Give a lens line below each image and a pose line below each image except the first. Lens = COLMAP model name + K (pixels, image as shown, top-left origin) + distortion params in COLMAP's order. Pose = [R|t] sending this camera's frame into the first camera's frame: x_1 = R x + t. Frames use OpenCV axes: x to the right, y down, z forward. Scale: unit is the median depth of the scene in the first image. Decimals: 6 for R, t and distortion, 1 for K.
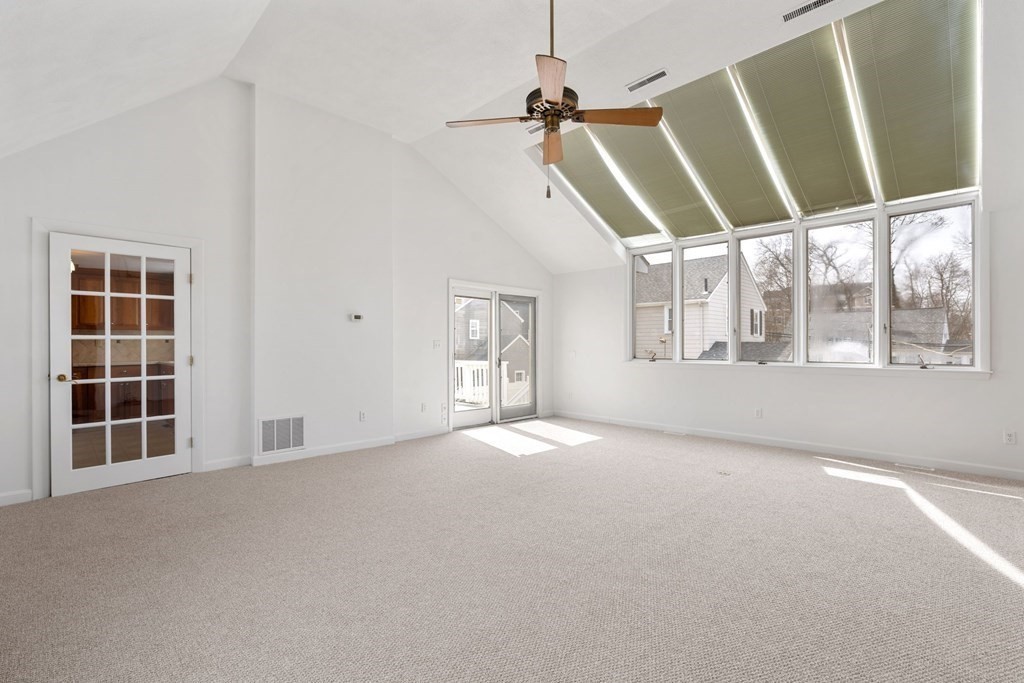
lens RADIAL K [[470.3, 0, 510.6], [0, 470.3, 339.5], [0, 0, 1]] dist [-0.001456, 0.000785]
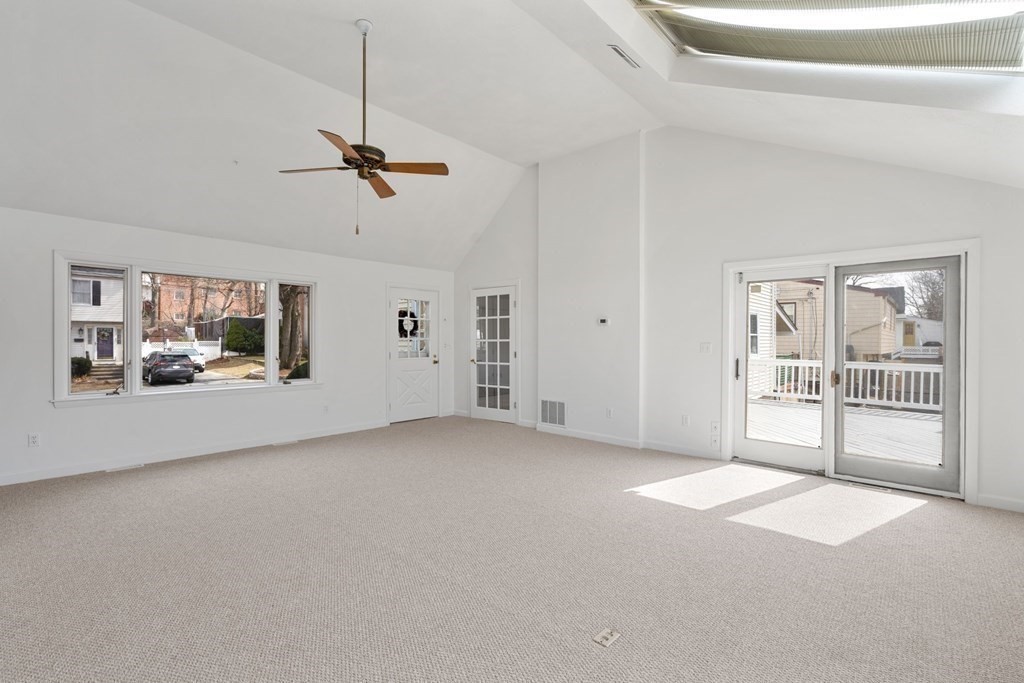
lens RADIAL K [[470.3, 0, 510.6], [0, 470.3, 339.5], [0, 0, 1]] dist [-0.001456, 0.000785]
pose [[0.044352, -0.000699, -0.999016, 0.869368], [0.004840, 0.999988, -0.000485, -0.006181], [0.999004, -0.004814, 0.044355, 0.850160]]
